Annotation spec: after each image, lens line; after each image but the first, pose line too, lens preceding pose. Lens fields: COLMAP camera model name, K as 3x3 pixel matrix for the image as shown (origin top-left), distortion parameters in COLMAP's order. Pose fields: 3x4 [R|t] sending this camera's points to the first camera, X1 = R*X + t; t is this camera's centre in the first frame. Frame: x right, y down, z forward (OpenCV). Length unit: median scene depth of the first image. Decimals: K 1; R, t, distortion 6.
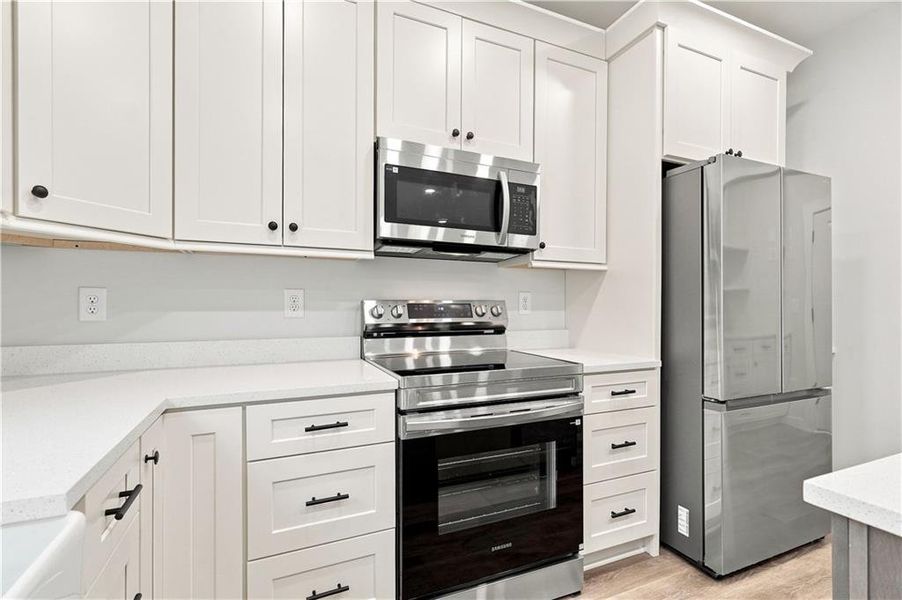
lens RADIAL K [[415.9, 0, 452.4], [0, 415.9, 303.8], [0, 0, 1]] dist [0.004470, -0.002789]
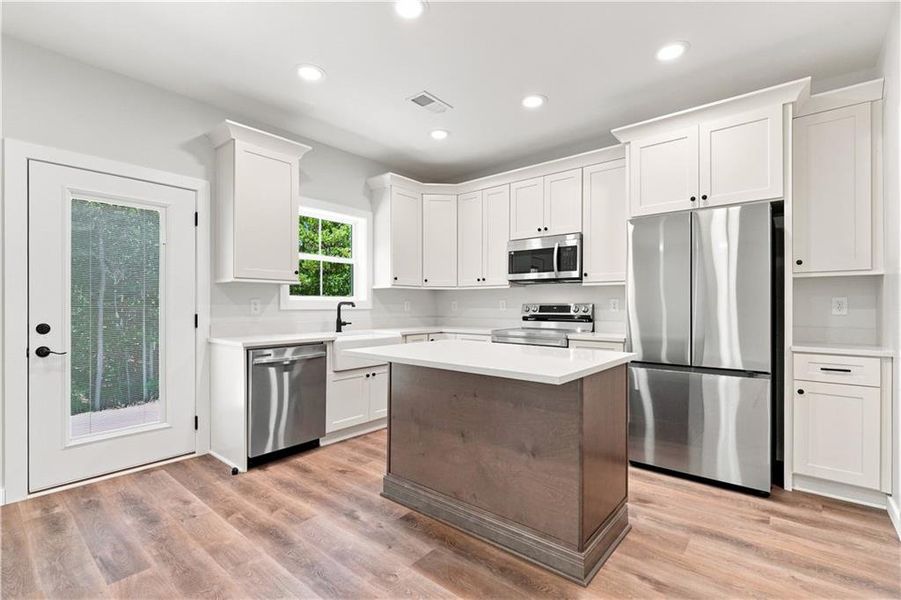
lens RADIAL K [[415.4, 0, 448.3], [0, 415.4, 307.8], [0, 0, 1]] dist [0.004470, -0.002789]
pose [[0.433232, 0.010905, -0.901216, 1.786028], [0.003632, 0.999898, 0.013846, -0.021906], [0.901275, -0.009272, 0.433148, -0.406629]]
